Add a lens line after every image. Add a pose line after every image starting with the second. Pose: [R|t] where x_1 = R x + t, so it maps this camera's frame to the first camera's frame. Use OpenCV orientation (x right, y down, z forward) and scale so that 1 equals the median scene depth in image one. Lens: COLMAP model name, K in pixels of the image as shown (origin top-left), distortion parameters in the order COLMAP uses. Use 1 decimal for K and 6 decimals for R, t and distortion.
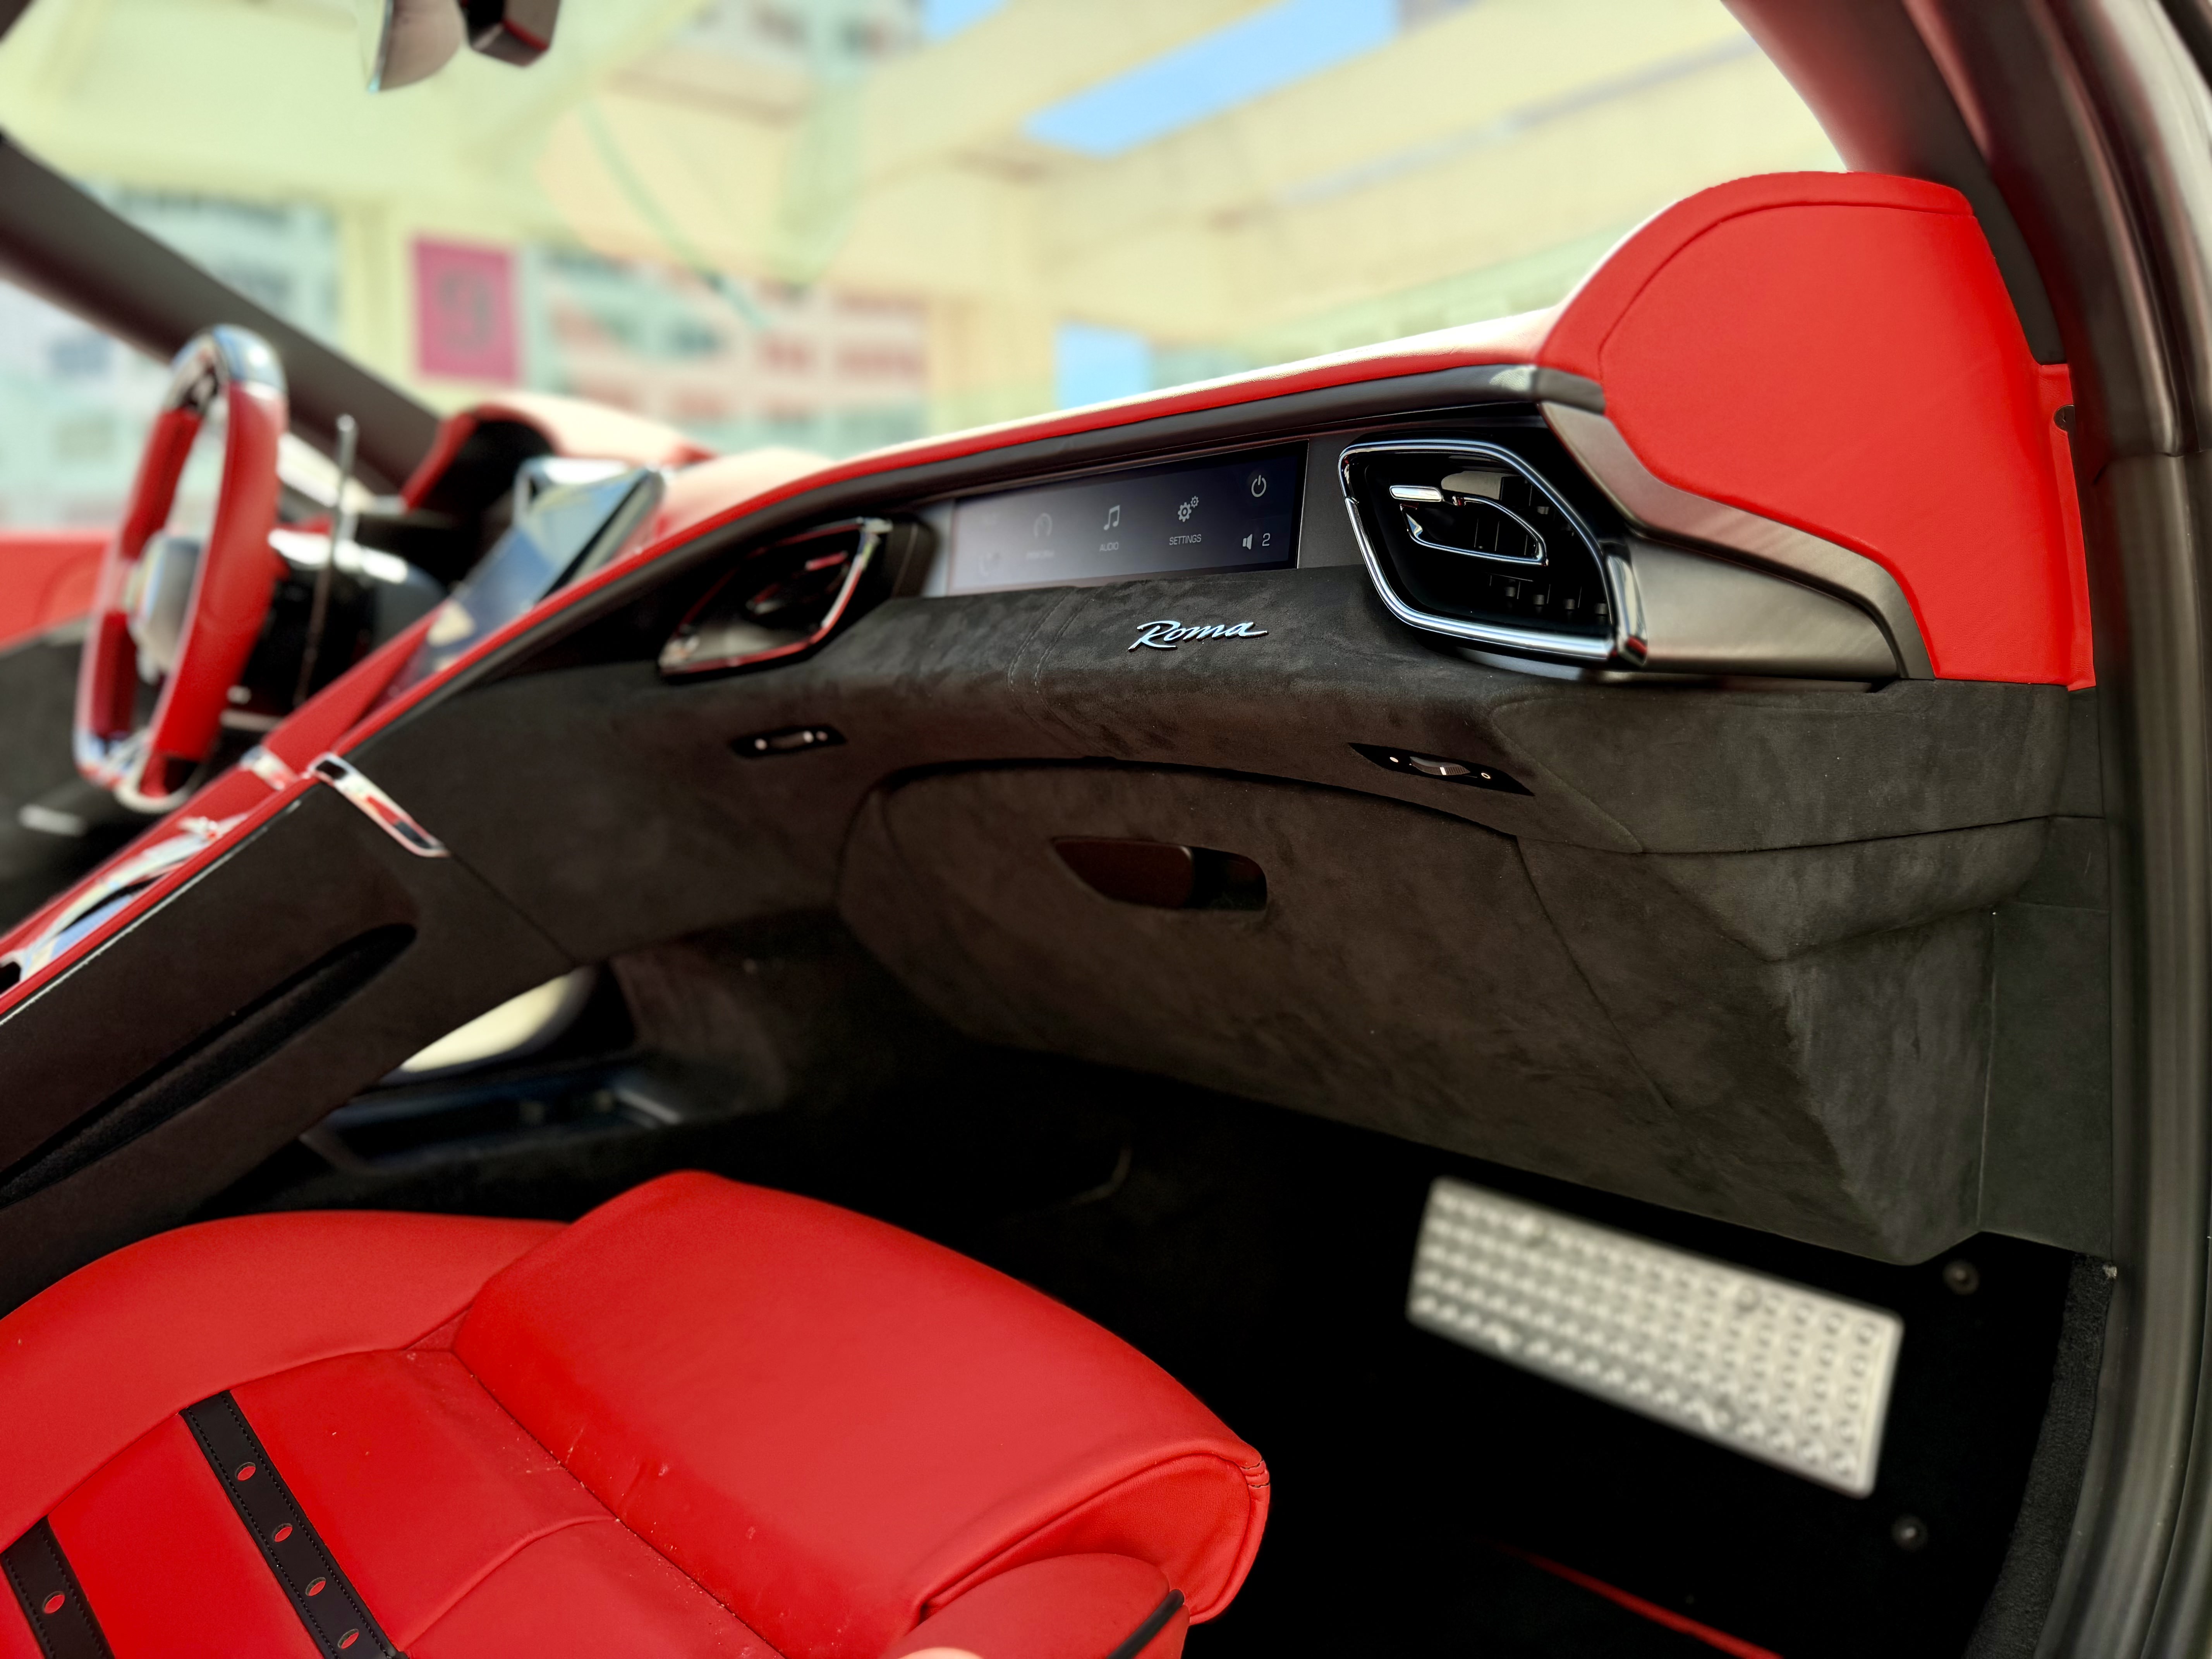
lens RADIAL K [[1643.3, 0, 1122.5], [0, 1643.3, 816.3], [0, 0, 1]] dist [0.033562, -0.043695]
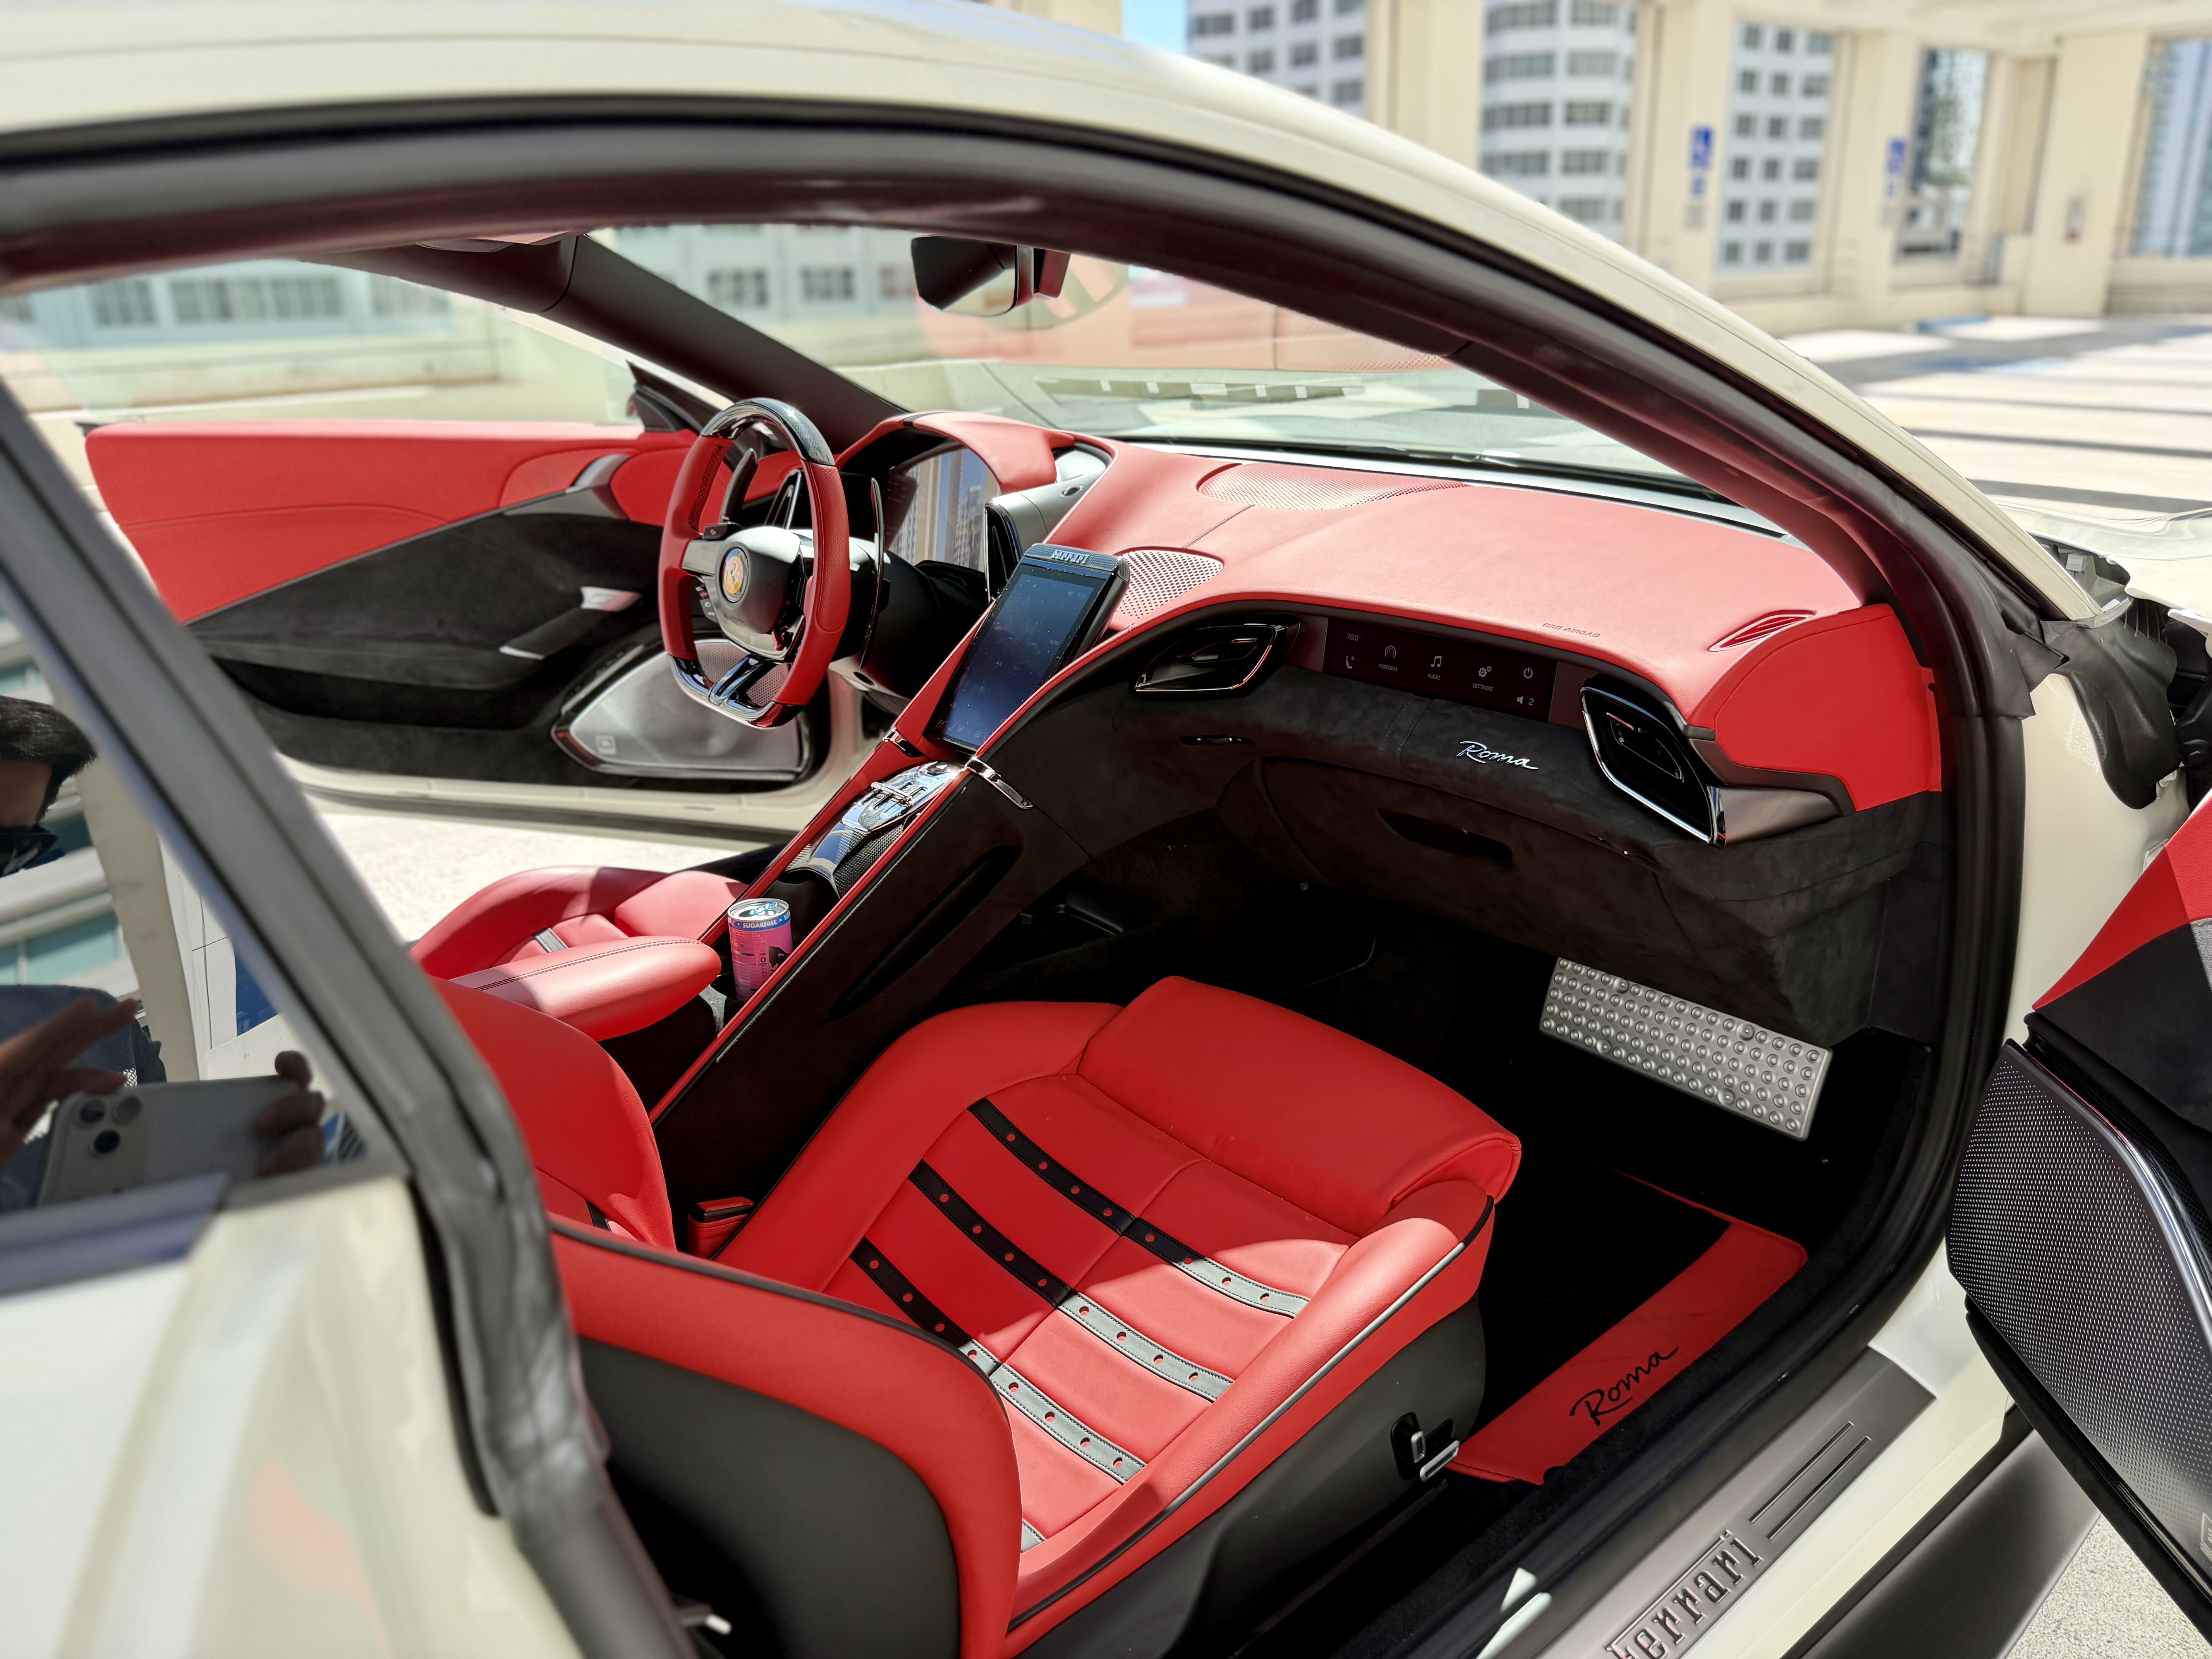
lens RADIAL K [[1643.3, 0, 1096.1], [0, 1643.3, 825.9], [0, 0, 1]] dist [0.033562, -0.043695]
pose [[0.999492, -0.003361, -0.031693, -0.344582], [0.010738, 0.971797, 0.235575, -0.459935], [0.030007, -0.235796, 0.971339, -0.899002]]
